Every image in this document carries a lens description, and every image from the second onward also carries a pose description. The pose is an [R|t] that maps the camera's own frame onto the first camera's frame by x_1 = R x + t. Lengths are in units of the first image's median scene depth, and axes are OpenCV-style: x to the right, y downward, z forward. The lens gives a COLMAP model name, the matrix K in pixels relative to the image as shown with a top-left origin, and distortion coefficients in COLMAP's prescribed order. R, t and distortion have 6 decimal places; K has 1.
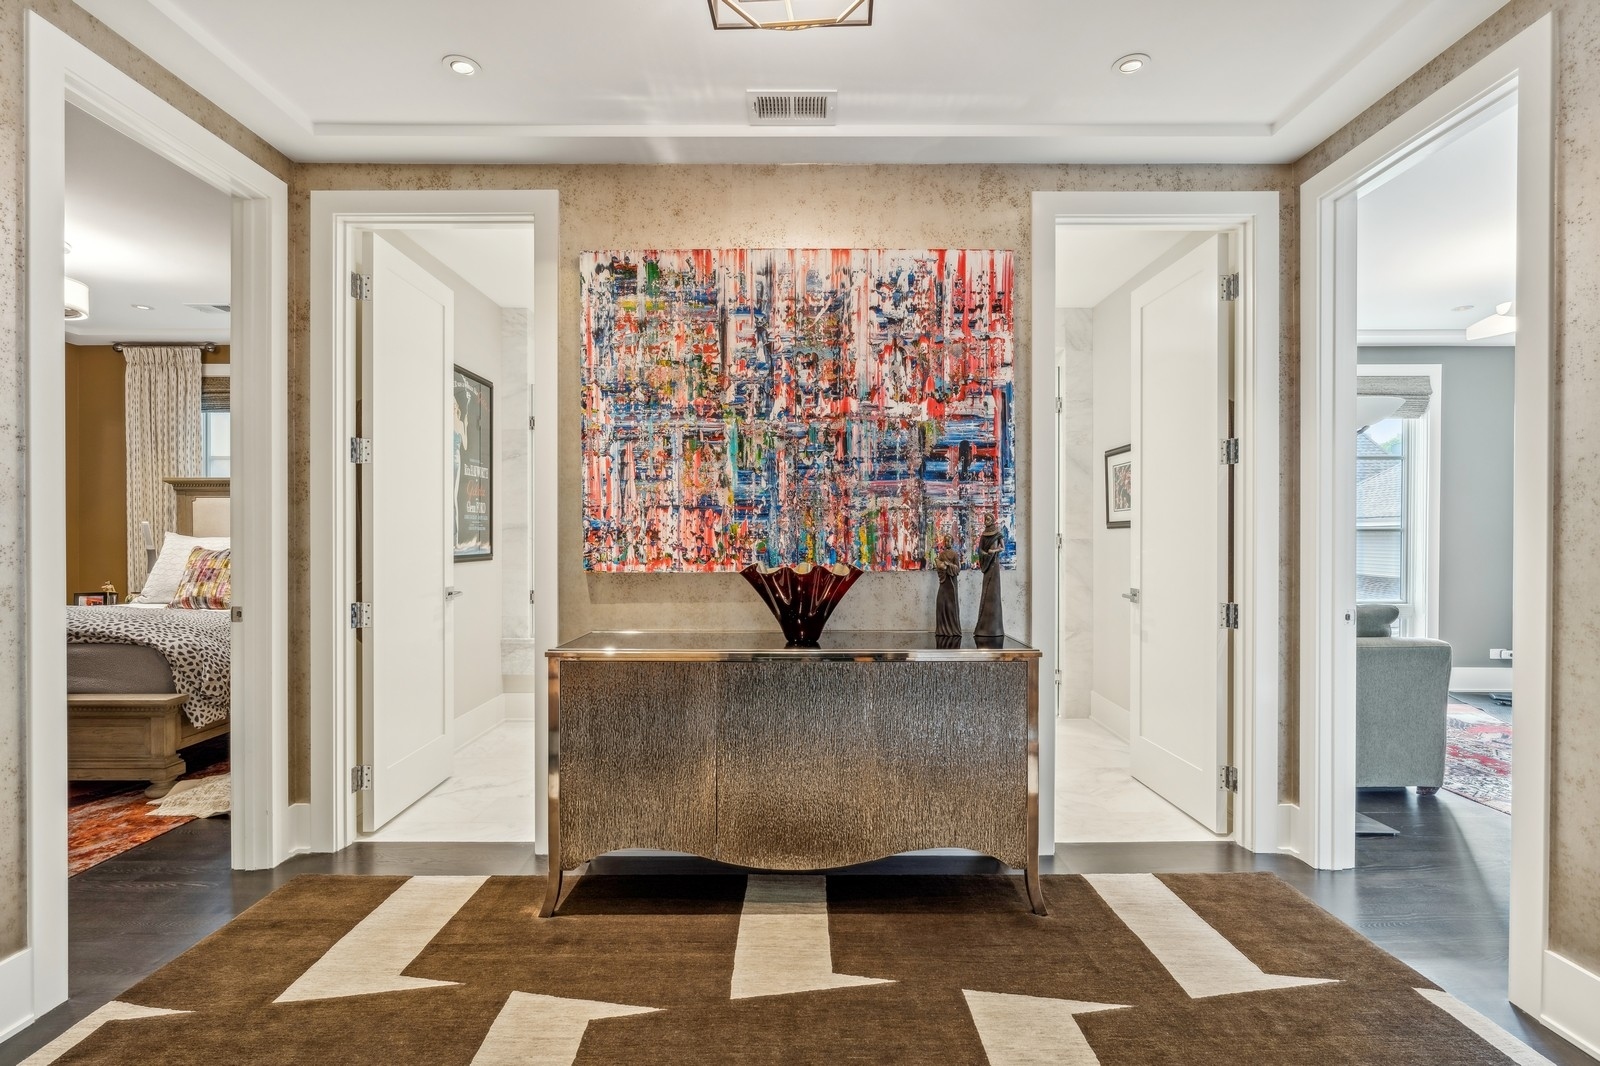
lens RADIAL K [[759.4, 0, 802.1], [0, 759.4, 541.7], [0, 0, 1]] dist [-0.001431, 0.000456]
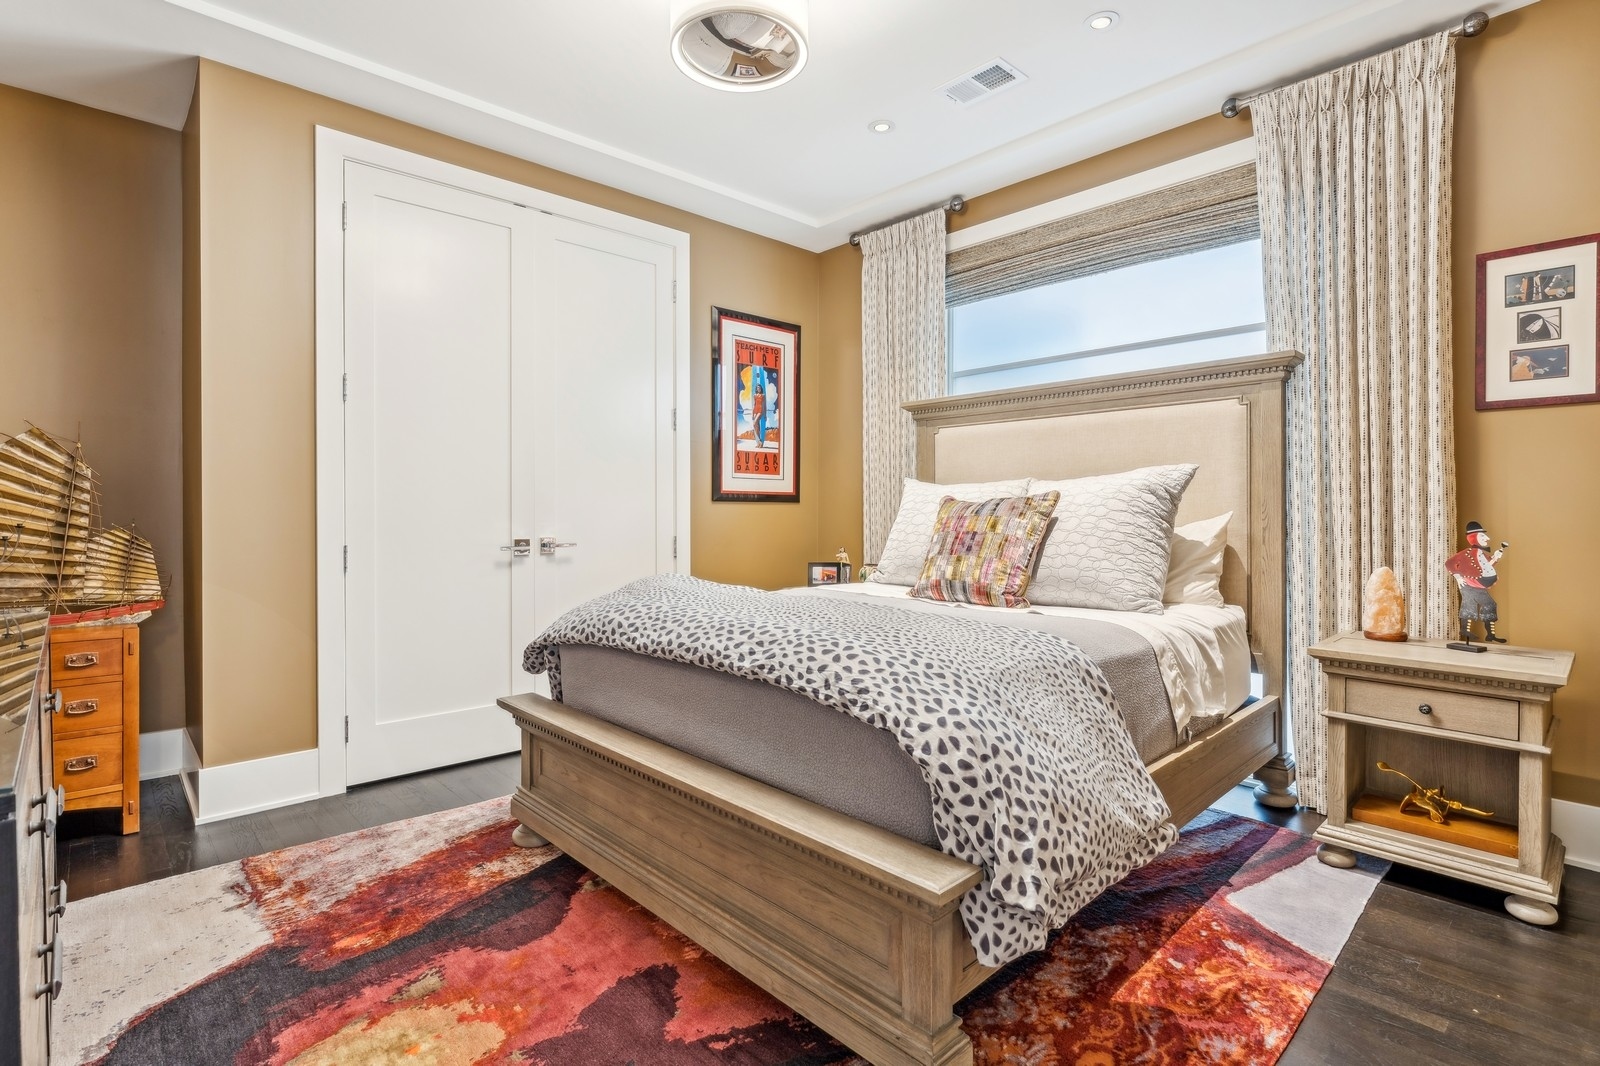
lens RADIAL K [[769.5, 0, 795.5], [0, 769.5, 522.8], [0, 0, 1]] dist [-0.004294, -0.000073]
pose [[0.682974, 0.008822, -0.730389, -0.381281], [-0.003097, 0.999953, 0.009182, 0.020142], [0.730436, -0.004009, 0.682969, 0.433722]]
